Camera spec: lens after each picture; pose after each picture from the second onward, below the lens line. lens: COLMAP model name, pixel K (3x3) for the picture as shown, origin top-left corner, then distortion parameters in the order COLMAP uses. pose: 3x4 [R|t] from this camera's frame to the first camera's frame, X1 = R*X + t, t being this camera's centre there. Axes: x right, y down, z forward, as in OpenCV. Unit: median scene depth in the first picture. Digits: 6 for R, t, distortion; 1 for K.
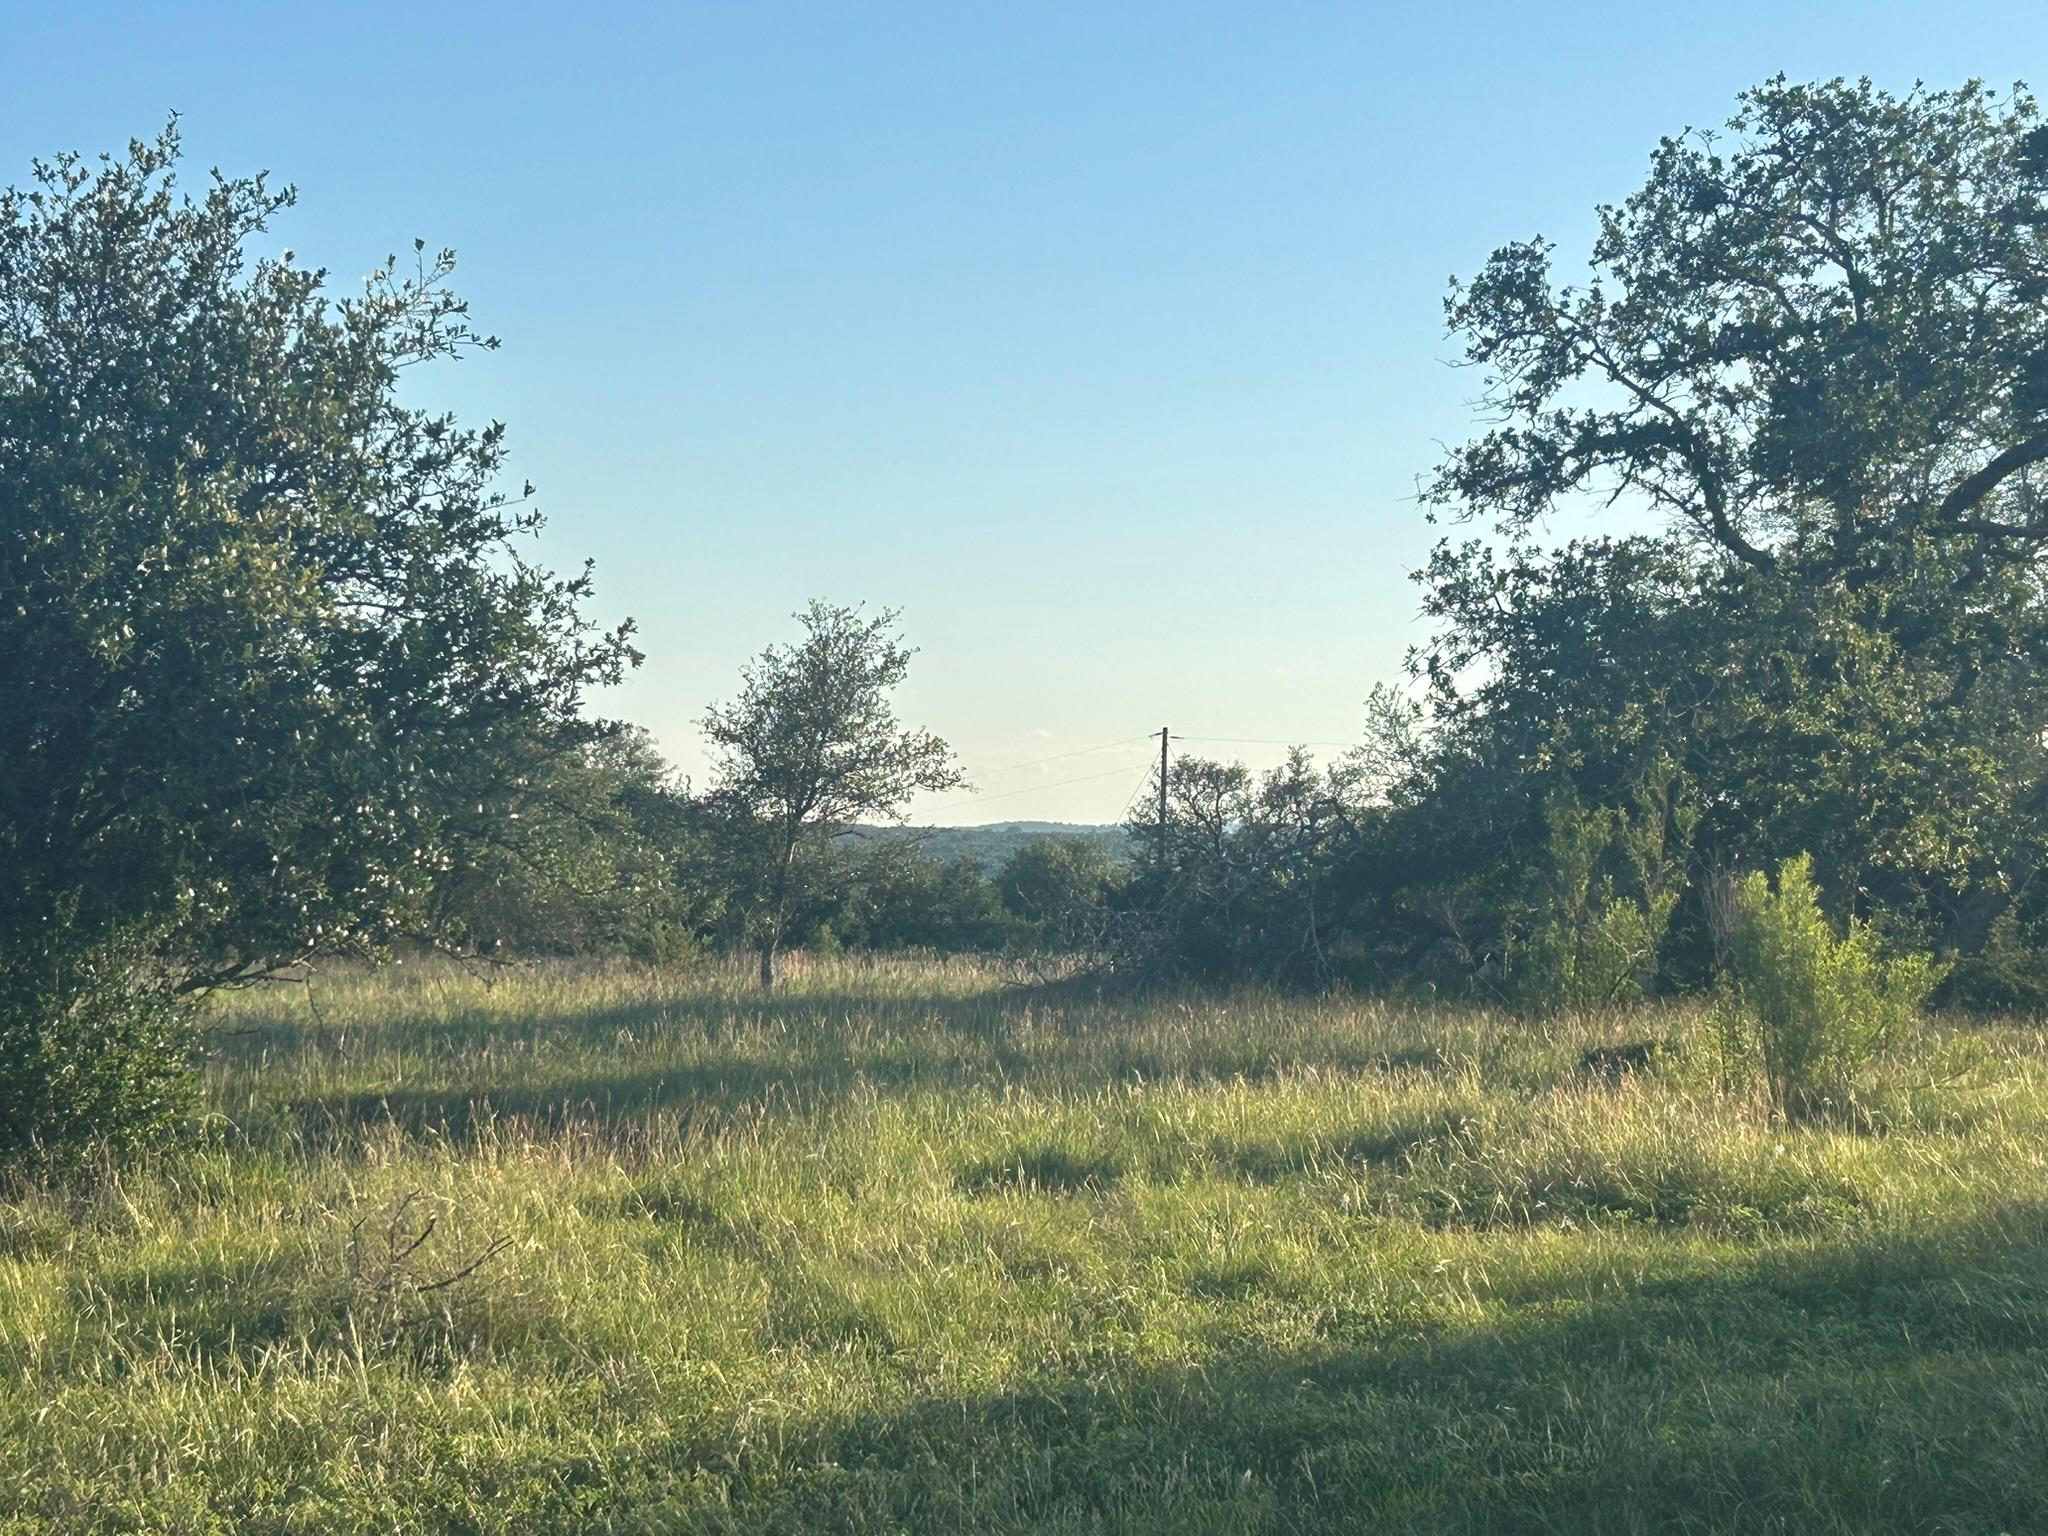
lens RADIAL K [[3937.0, 0, 1023.7], [0, 3937.0, 769.0], [0, 0, 1]] dist [0.011126, 0.000000]
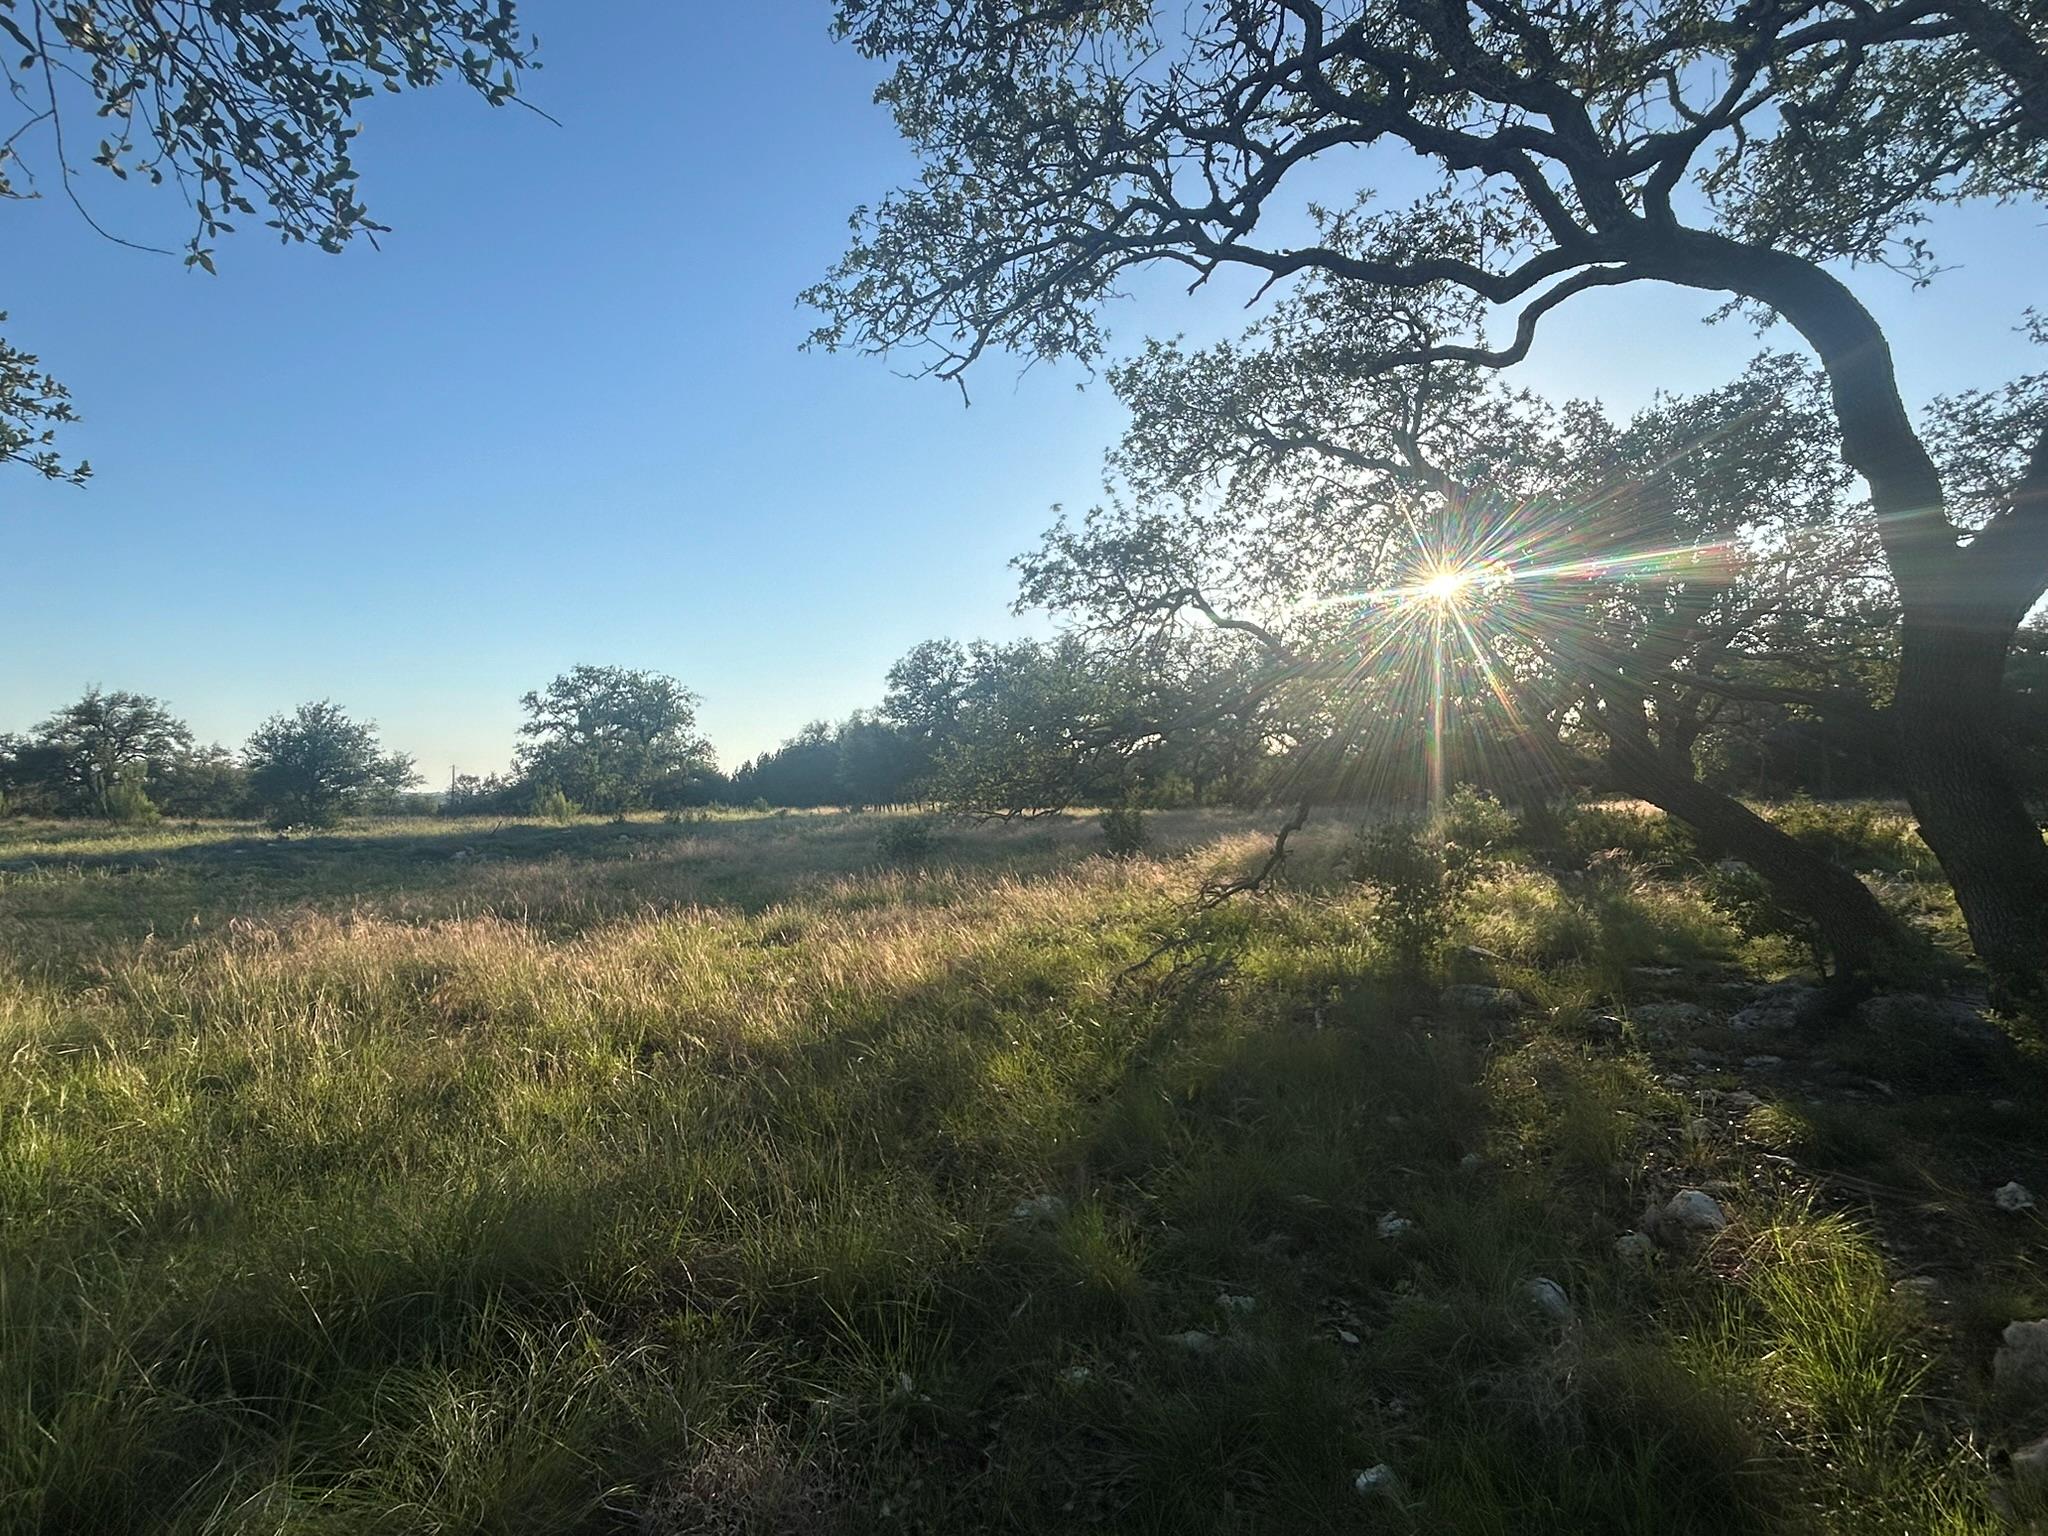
lens RADIAL K [[1125.8, 0, 1021.5], [0, 1125.8, 776.1], [0, 0, 1]] dist [0.002433, 0.000694]
pose [[0.874008, -0.010366, 0.485800, -0.055252], [0.008932, 0.999946, 0.005267, -0.006972], [-0.485829, -0.000265, 0.874054, -0.827055]]
